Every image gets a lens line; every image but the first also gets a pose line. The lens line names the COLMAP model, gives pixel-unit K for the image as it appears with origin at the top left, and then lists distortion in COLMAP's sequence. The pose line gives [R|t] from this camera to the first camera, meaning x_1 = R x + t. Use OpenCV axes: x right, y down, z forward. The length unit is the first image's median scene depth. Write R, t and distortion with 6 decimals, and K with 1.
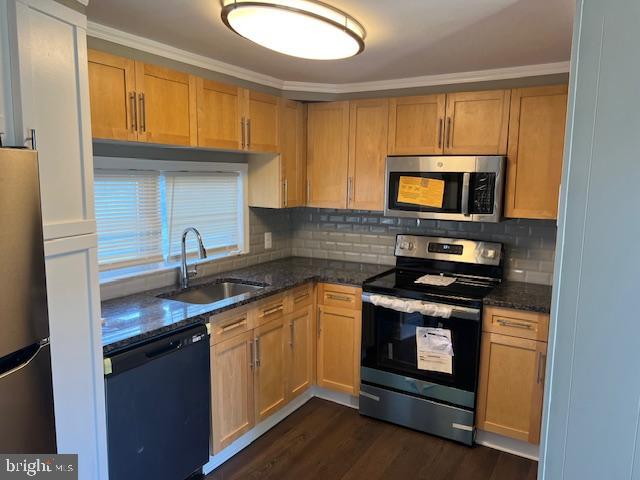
lens RADIAL K [[480.8, 0, 323.8], [0, 480.8, 245.5], [0, 0, 1]] dist [0.041505, -0.042723]
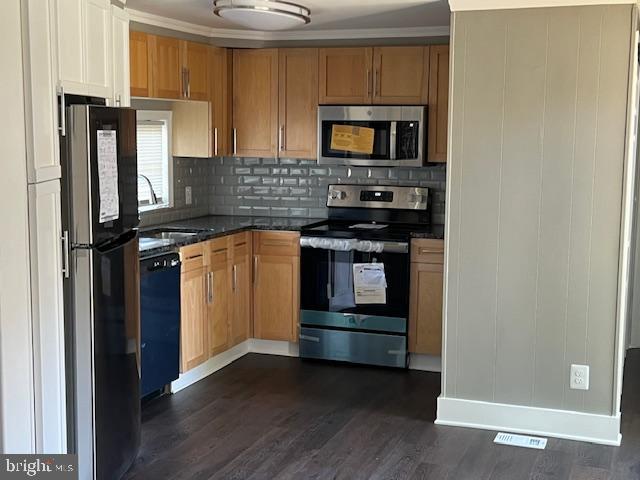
lens RADIAL K [[953.5, 0, 324.8], [0, 953.5, 245.3], [0, 0, 1]] dist [0.120593, 0.000000]
pose [[0.980414, -0.028024, 0.194944, -0.269758], [0.031819, 0.999360, -0.016364, 0.151060], [-0.194361, 0.022246, 0.980678, -1.024054]]
